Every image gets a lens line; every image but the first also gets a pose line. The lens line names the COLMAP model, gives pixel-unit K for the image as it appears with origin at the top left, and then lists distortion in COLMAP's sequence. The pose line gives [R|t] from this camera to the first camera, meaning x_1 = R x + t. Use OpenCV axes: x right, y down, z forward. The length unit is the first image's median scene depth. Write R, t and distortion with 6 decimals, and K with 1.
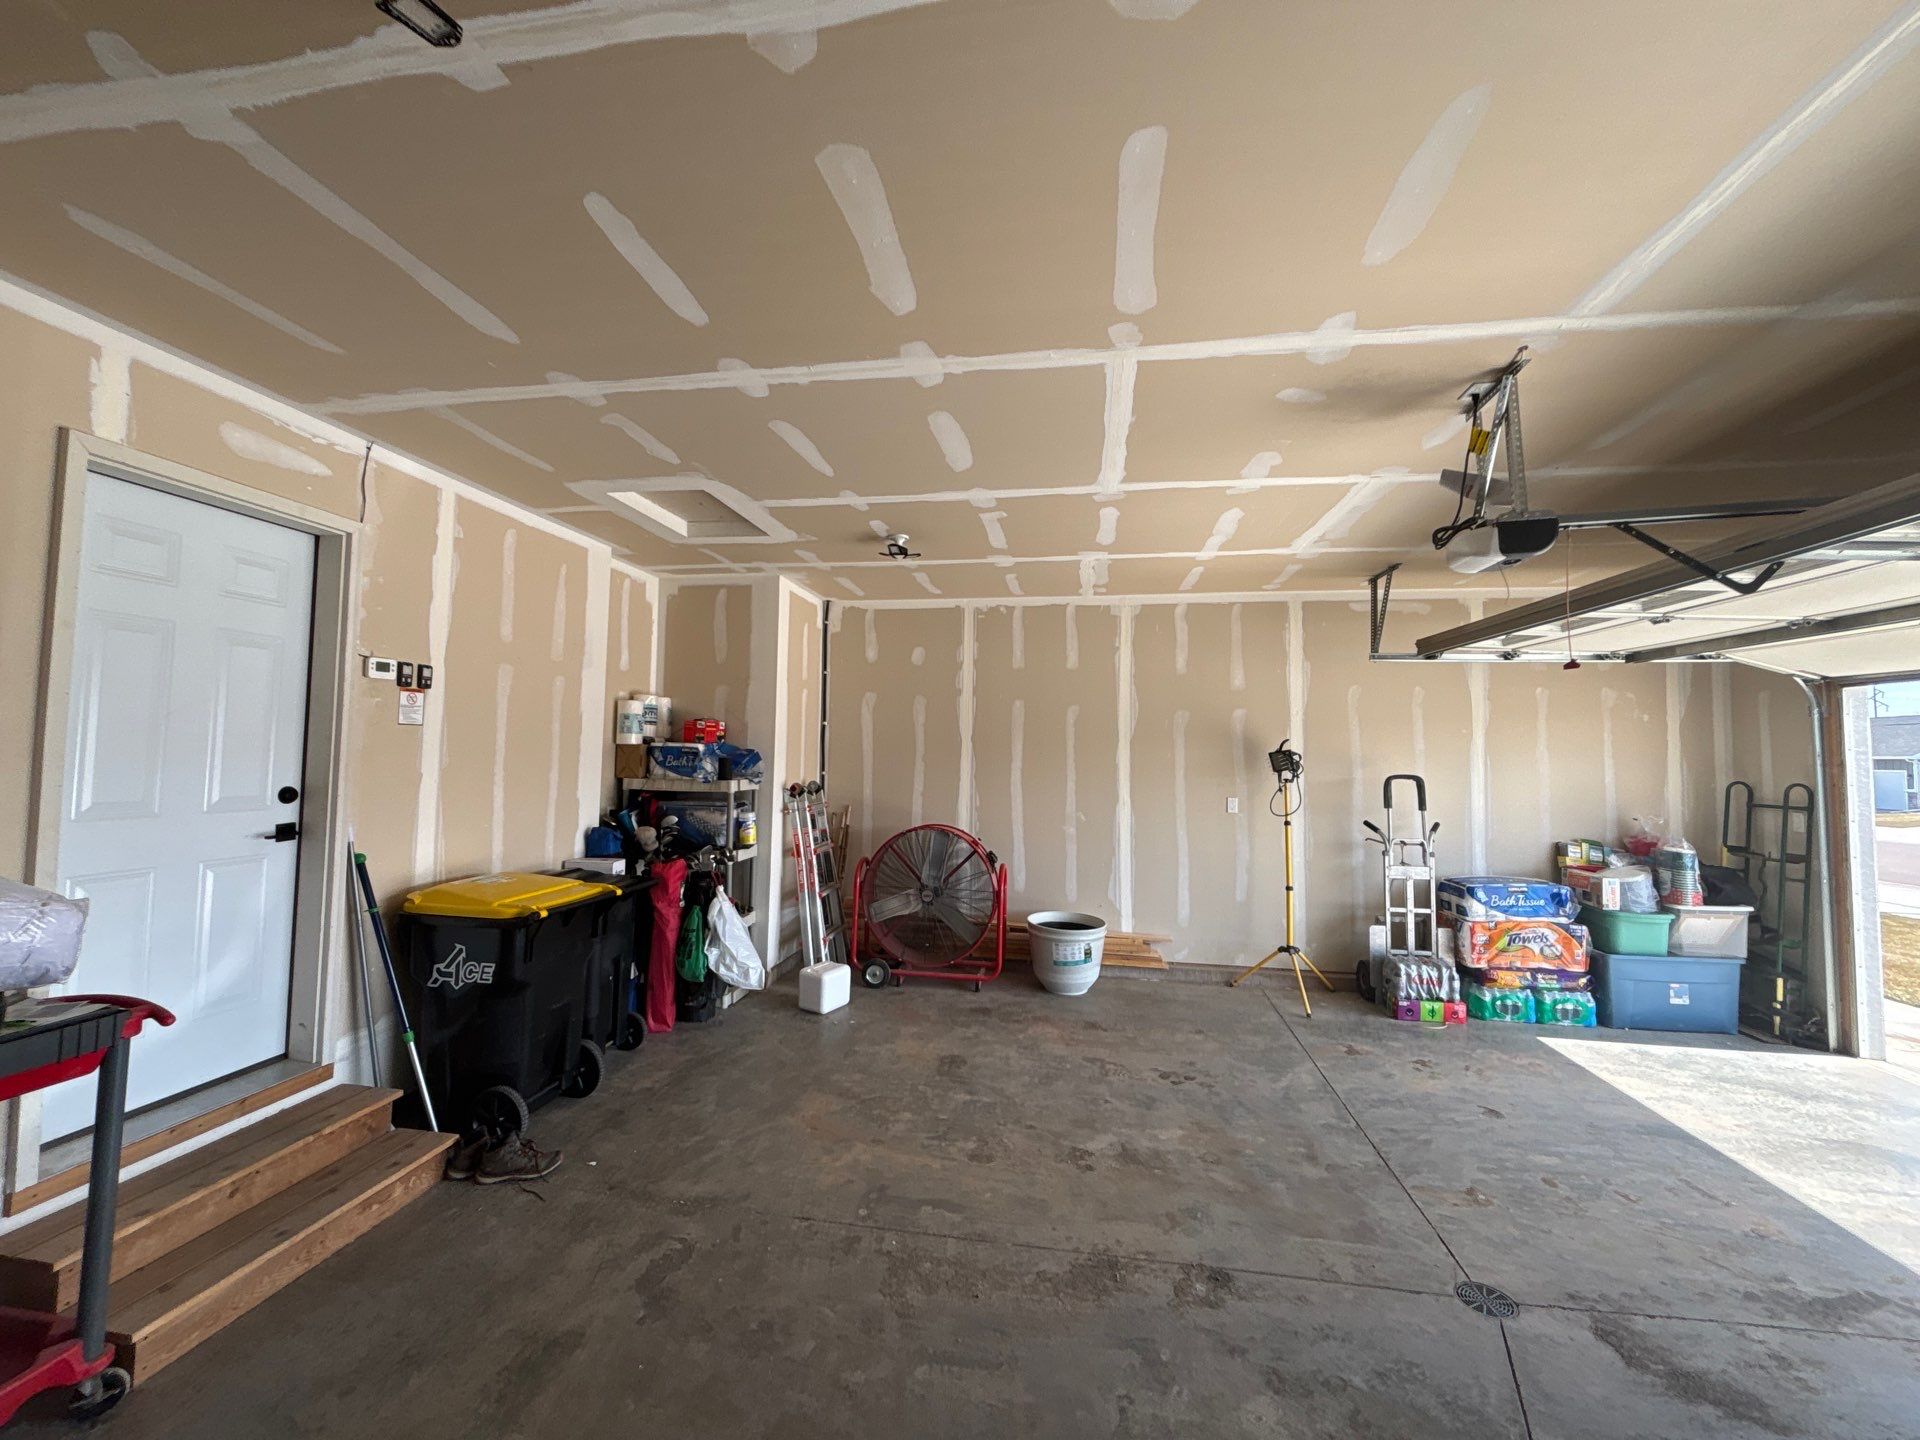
lens RADIAL K [[774.7, 0, 956.7], [0, 774.7, 713.2], [0, 0, 1]] dist [0.001202, -0.000095]
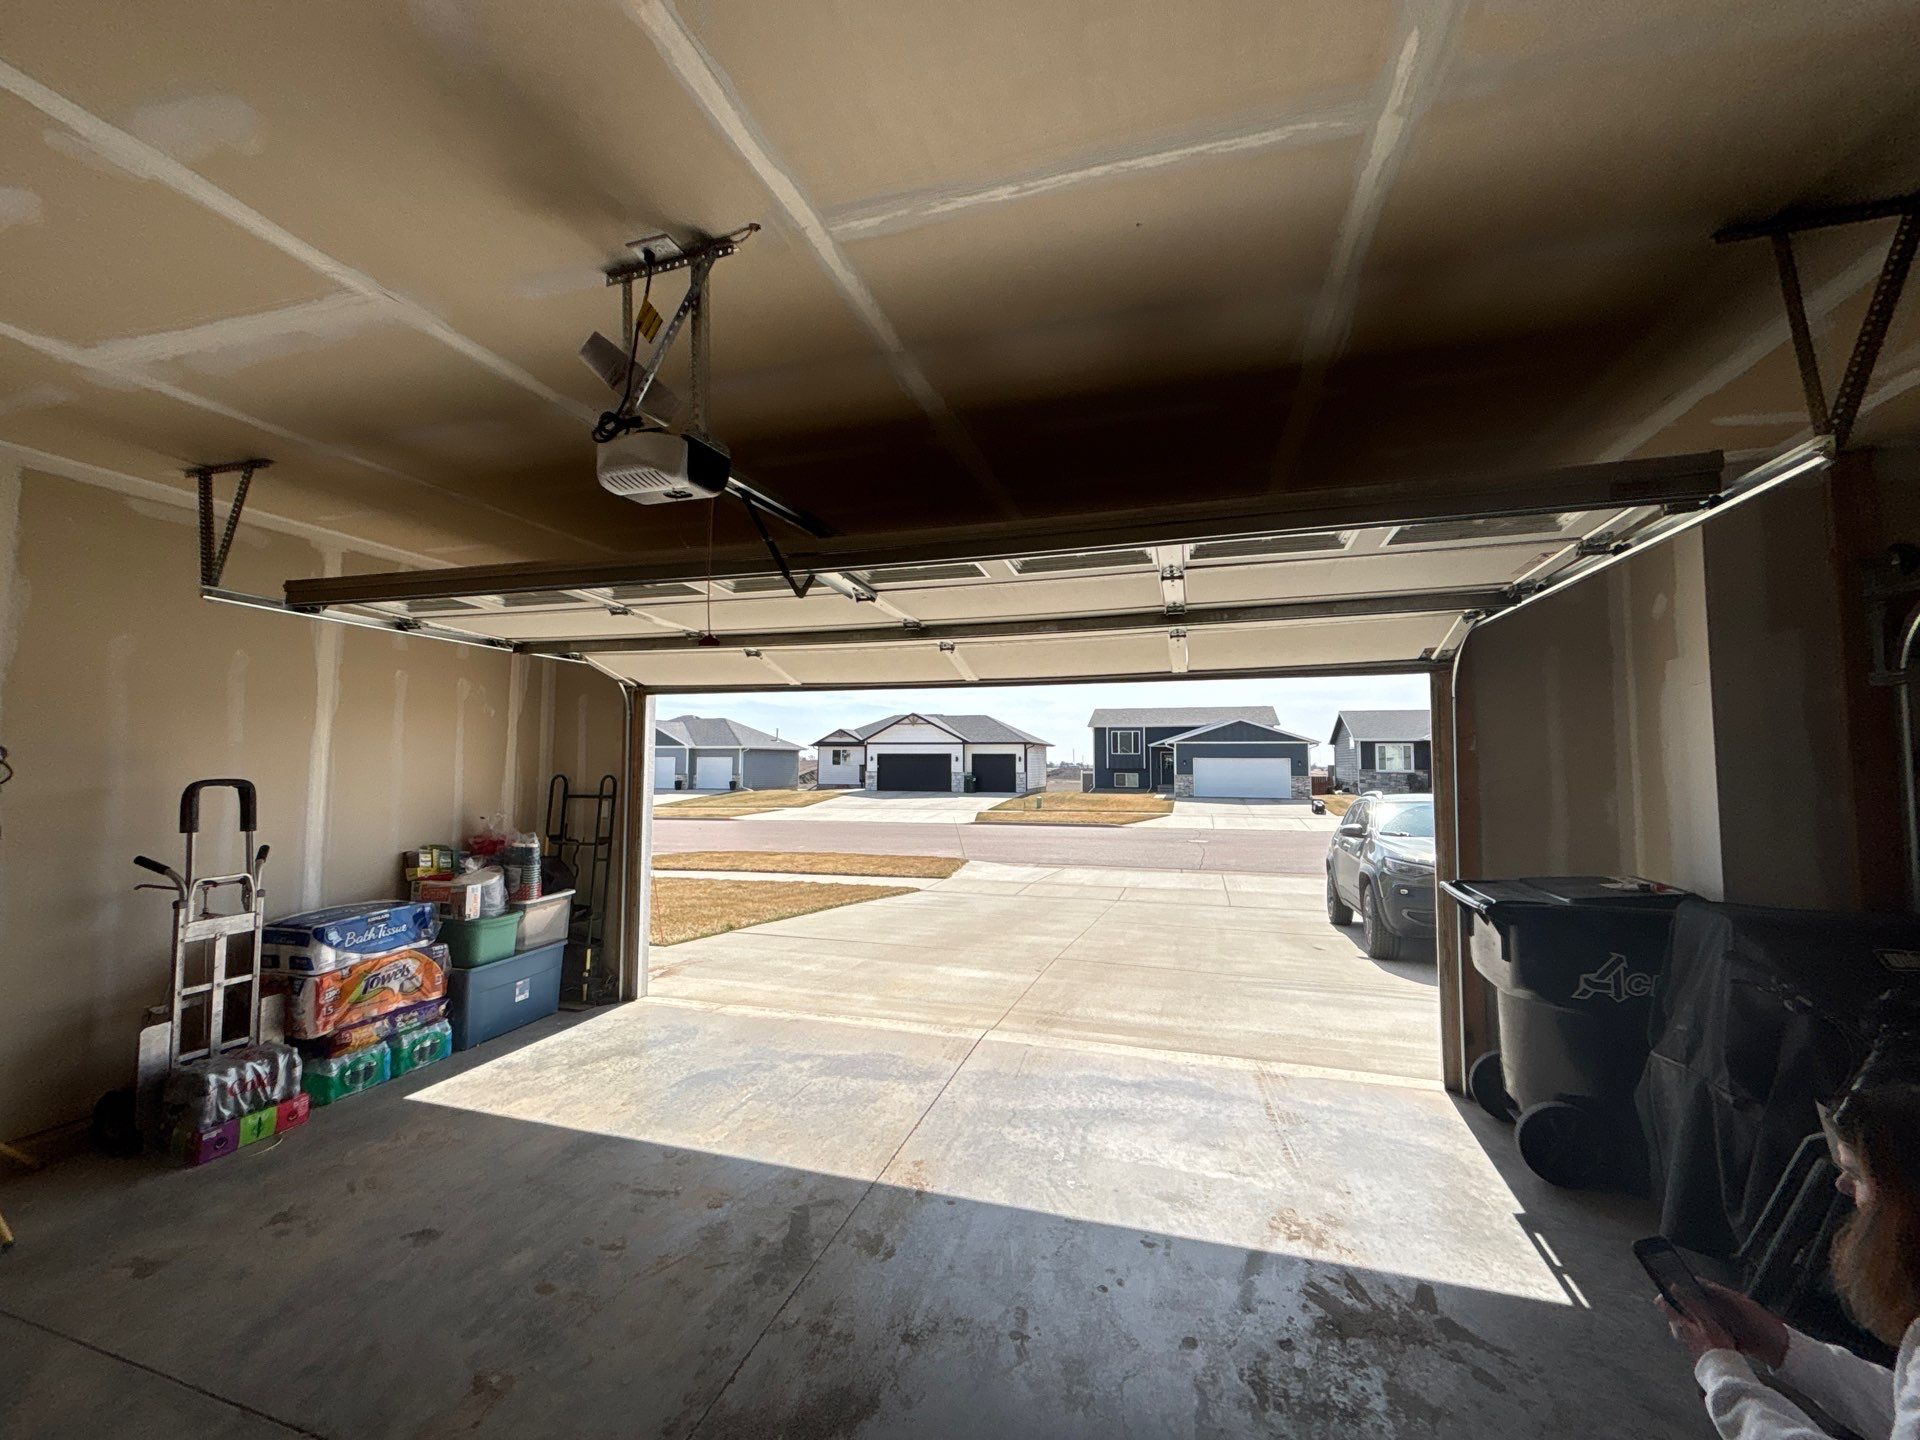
lens RADIAL K [[774.7, 0, 956.7], [0, 774.7, 713.2], [0, 0, 1]] dist [0.001202, -0.000095]
pose [[0.137986, 0.049586, 0.989192, 0.006546], [-0.055427, 0.997567, -0.042274, 0.018347], [-0.988882, -0.048994, 0.140399, 0.320448]]
